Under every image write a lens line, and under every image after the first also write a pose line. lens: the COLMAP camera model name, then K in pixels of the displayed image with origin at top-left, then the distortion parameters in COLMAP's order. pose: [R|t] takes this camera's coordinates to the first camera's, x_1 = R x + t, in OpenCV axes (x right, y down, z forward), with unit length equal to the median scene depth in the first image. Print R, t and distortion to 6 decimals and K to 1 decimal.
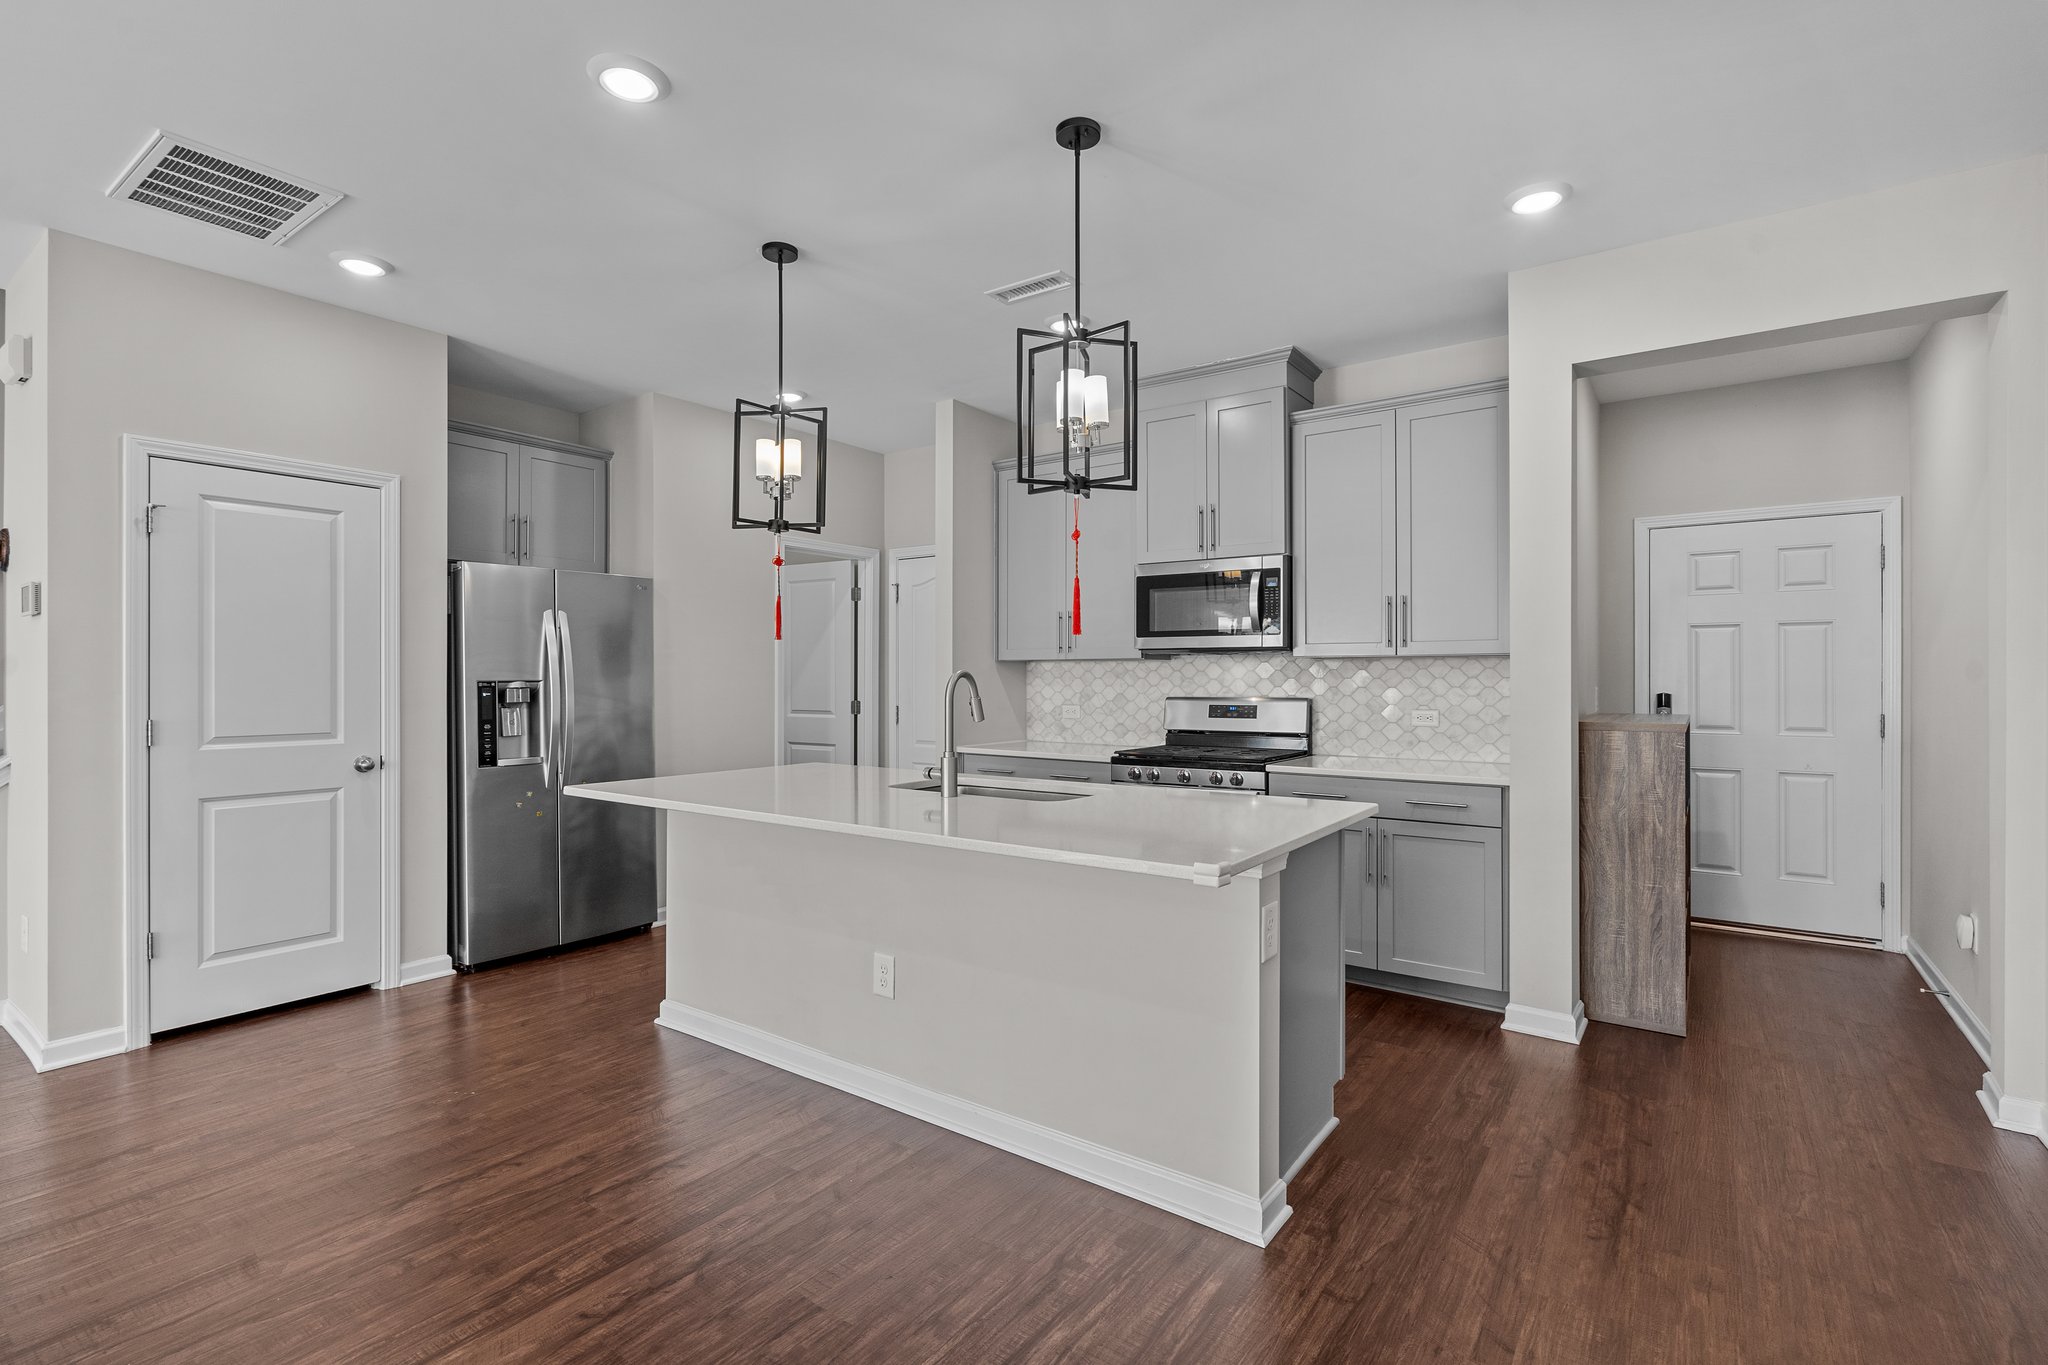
lens RADIAL K [[946.6, 0, 1010.6], [0, 946.6, 678.3], [0, 0, 1]] dist [-0.003623, 0.000083]
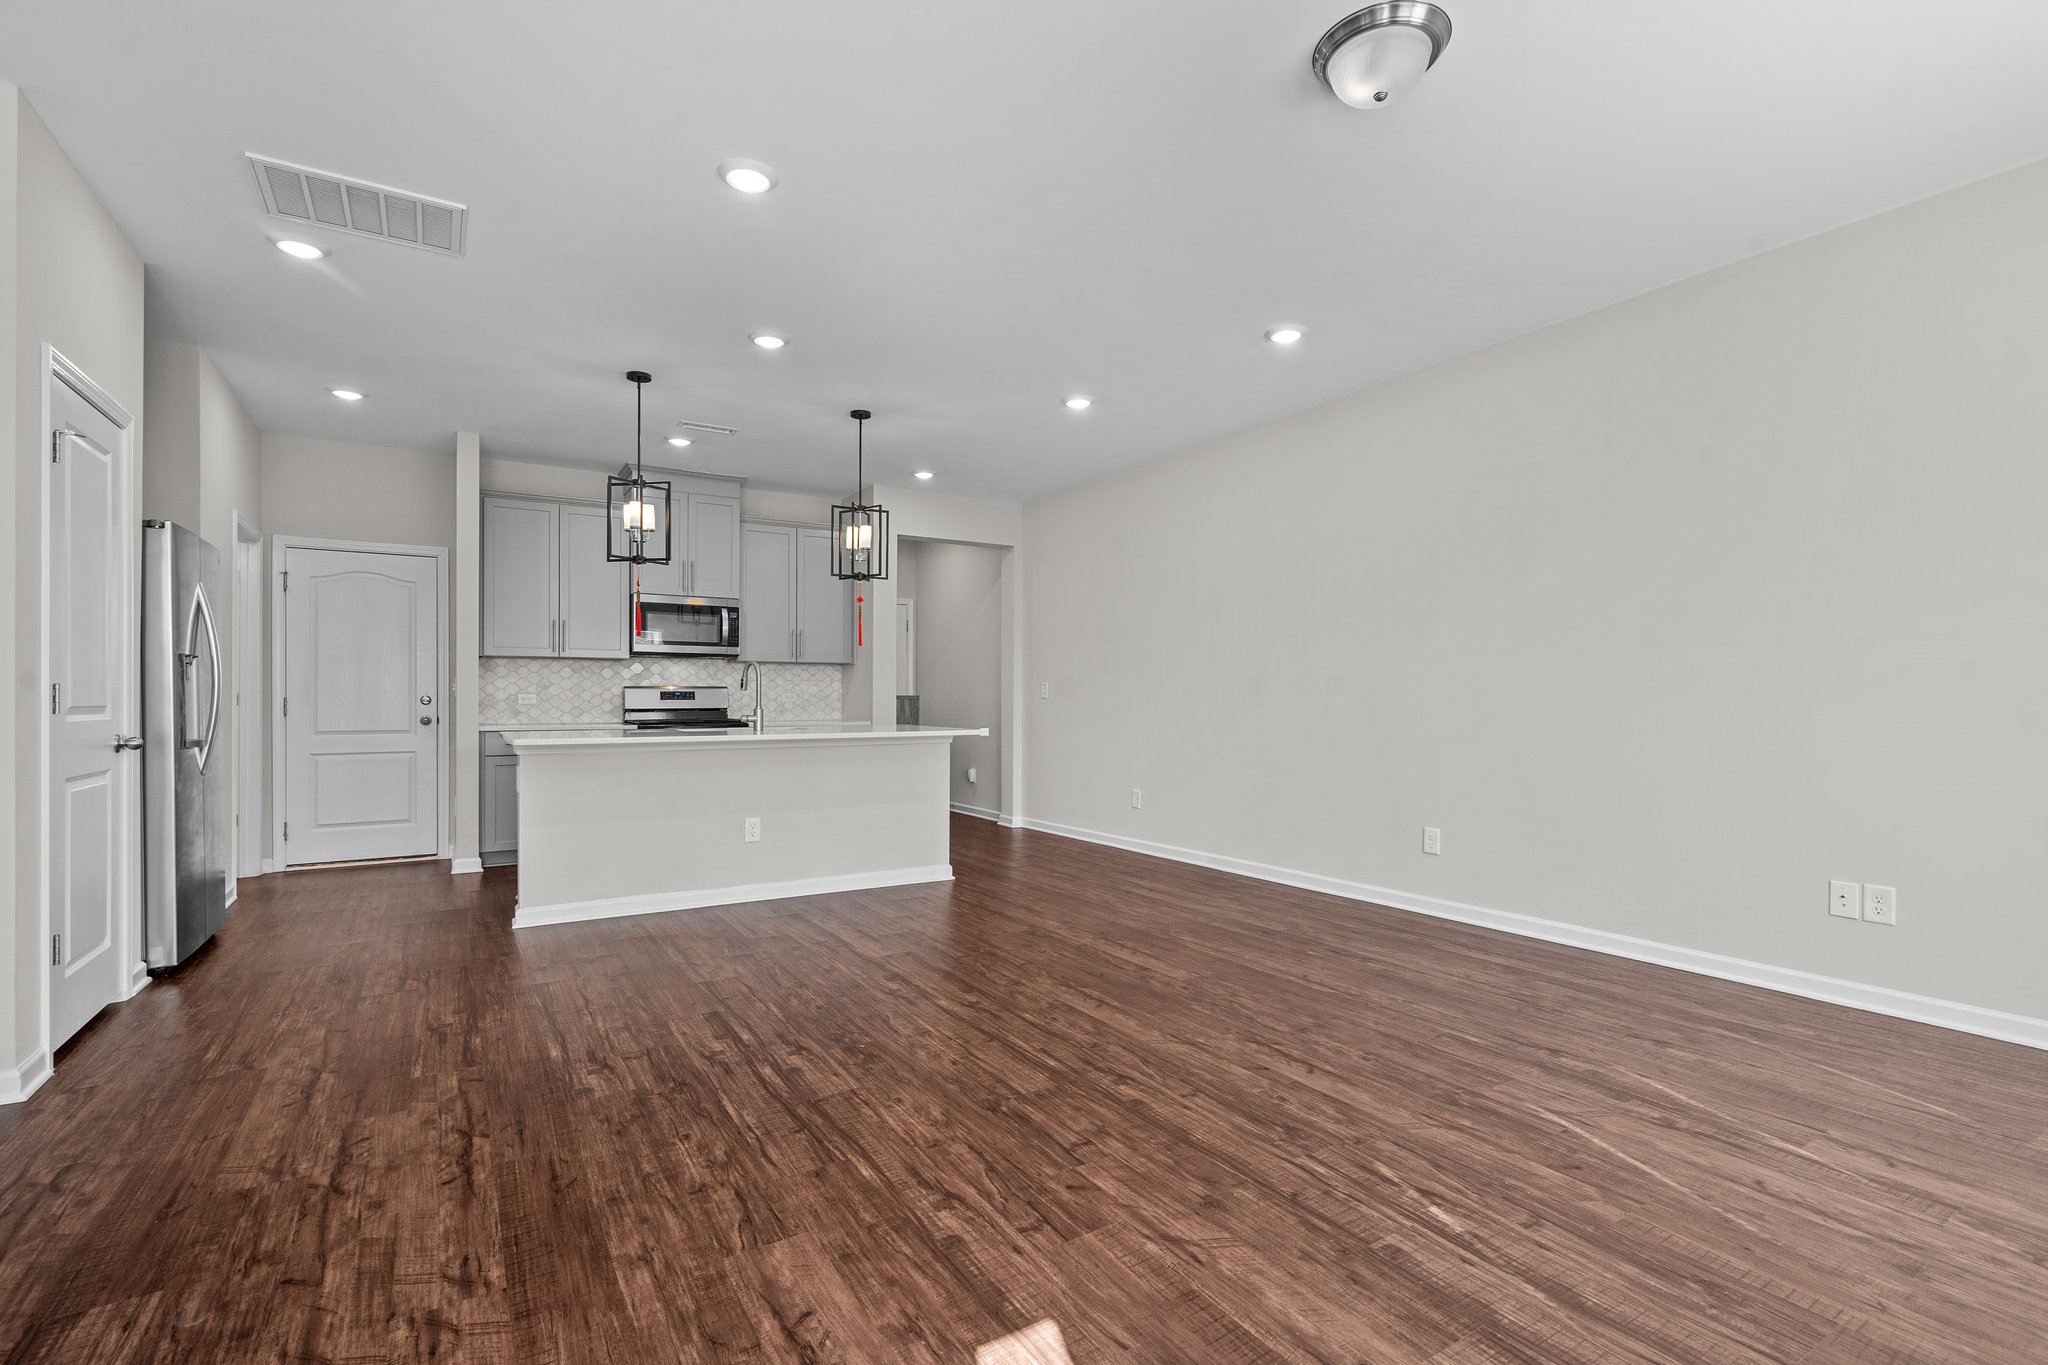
lens RADIAL K [[925.5, 0, 1024.6], [0, 925.5, 706.9], [0, 0, 1]] dist [-0.003027, -0.000091]
pose [[0.383988, -0.009296, 0.923291, -1.028983], [-0.000596, 0.999947, 0.010316, 0.041764], [-0.923338, -0.004511, 0.383962, -0.096356]]
